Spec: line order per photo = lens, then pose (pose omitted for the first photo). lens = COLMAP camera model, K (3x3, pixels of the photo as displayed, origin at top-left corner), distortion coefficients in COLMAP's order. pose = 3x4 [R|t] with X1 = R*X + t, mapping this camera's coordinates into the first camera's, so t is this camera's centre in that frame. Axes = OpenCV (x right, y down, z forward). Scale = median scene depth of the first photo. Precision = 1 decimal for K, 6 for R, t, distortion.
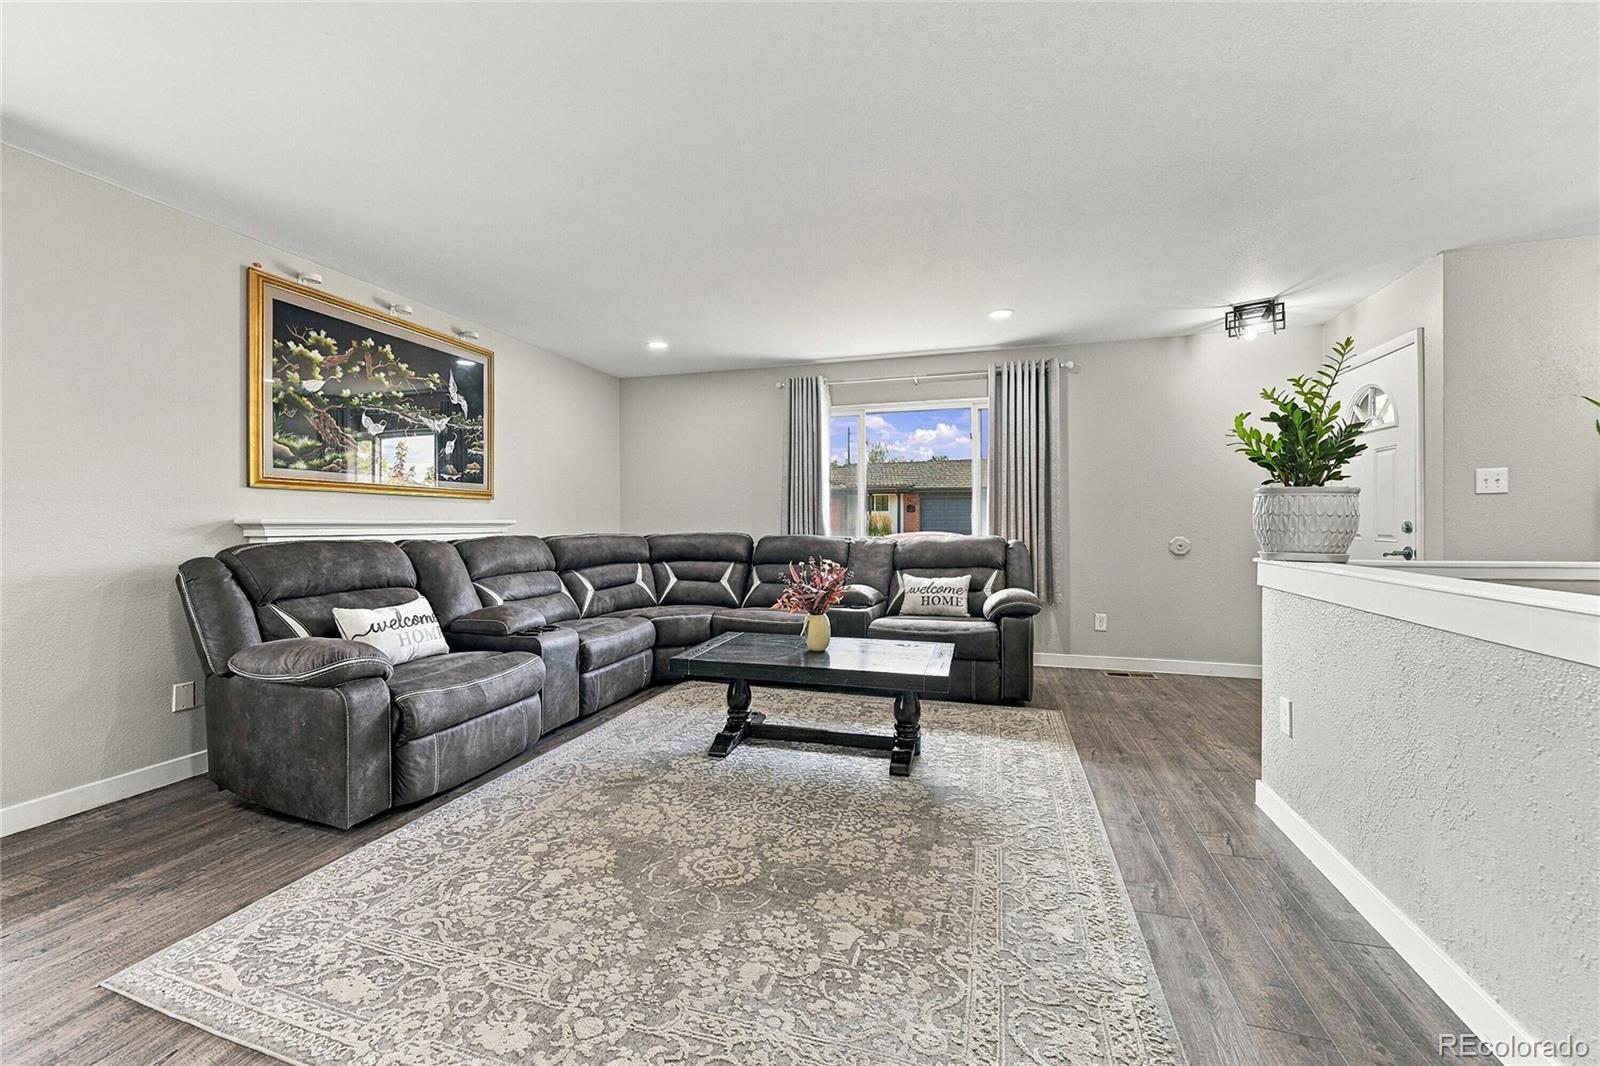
lens RADIAL K [[636.7, 0, 797.1], [0, 636.7, 526.6], [0, 0, 1]] dist [0.000738, 0.000011]
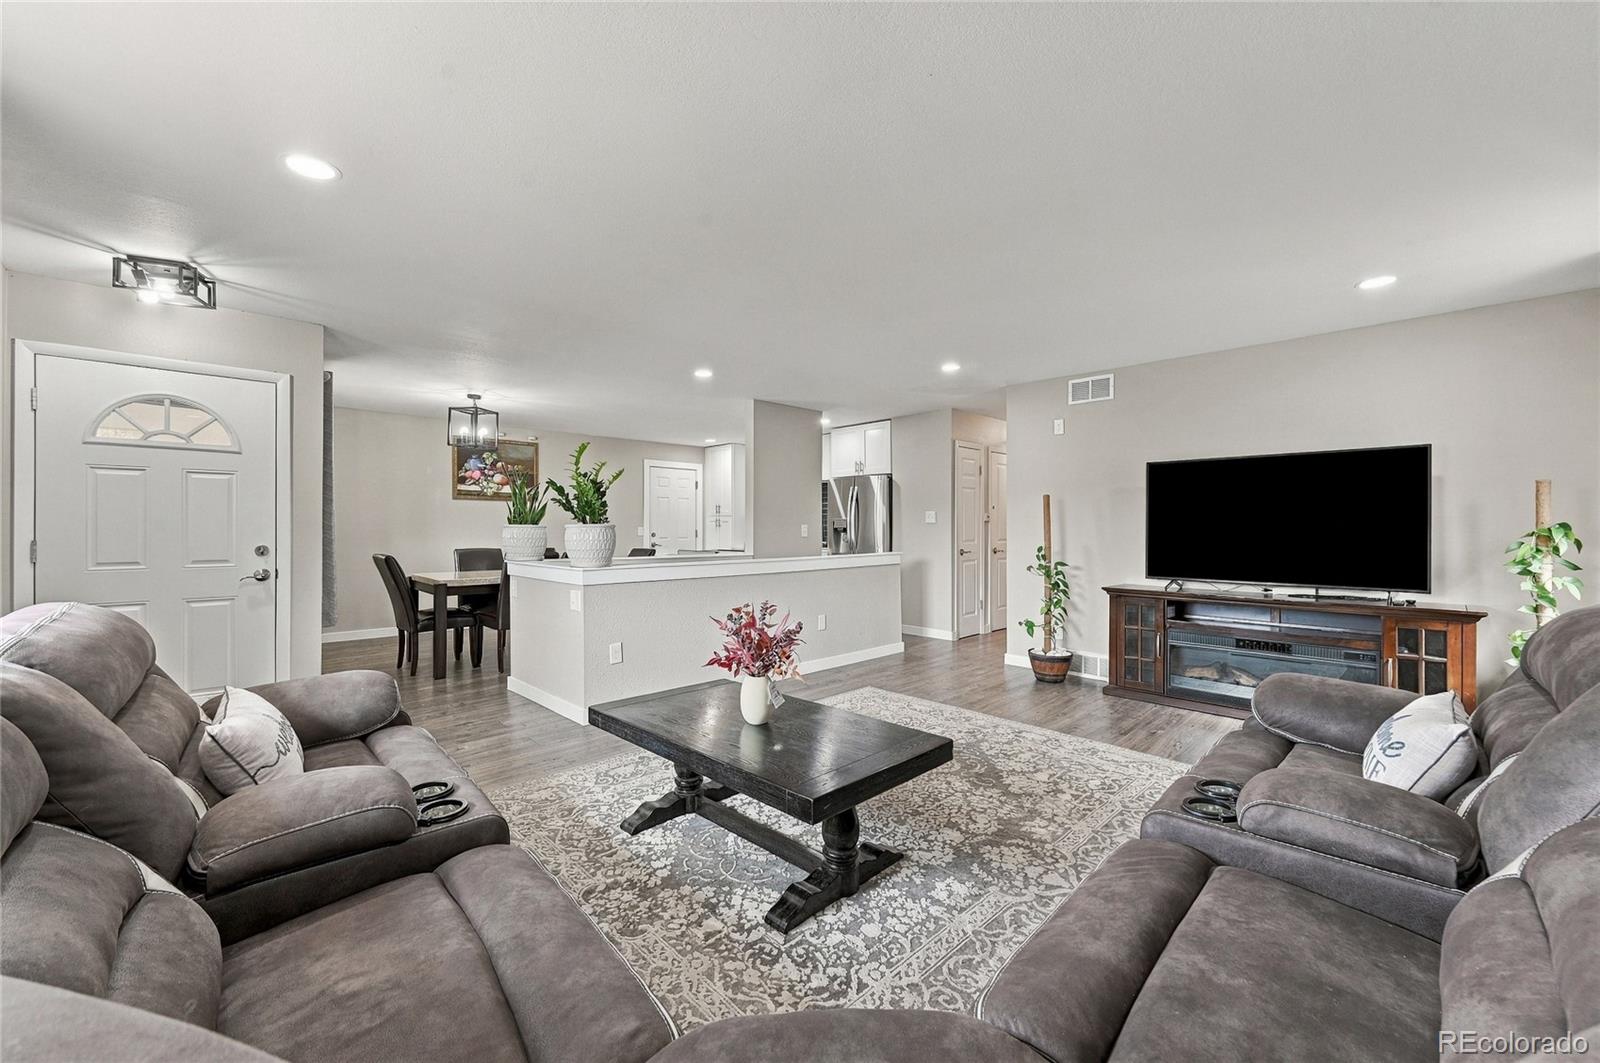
lens RADIAL K [[636.7, 0, 797.0], [0, 636.7, 526.8], [0, 0, 1]] dist [0.000738, 0.000011]
pose [[-0.877891, 0.002530, 0.478854, -0.452220], [0.005569, 0.999972, 0.004925, -0.052062], [-0.478828, 0.006990, -0.877881, 1.979383]]
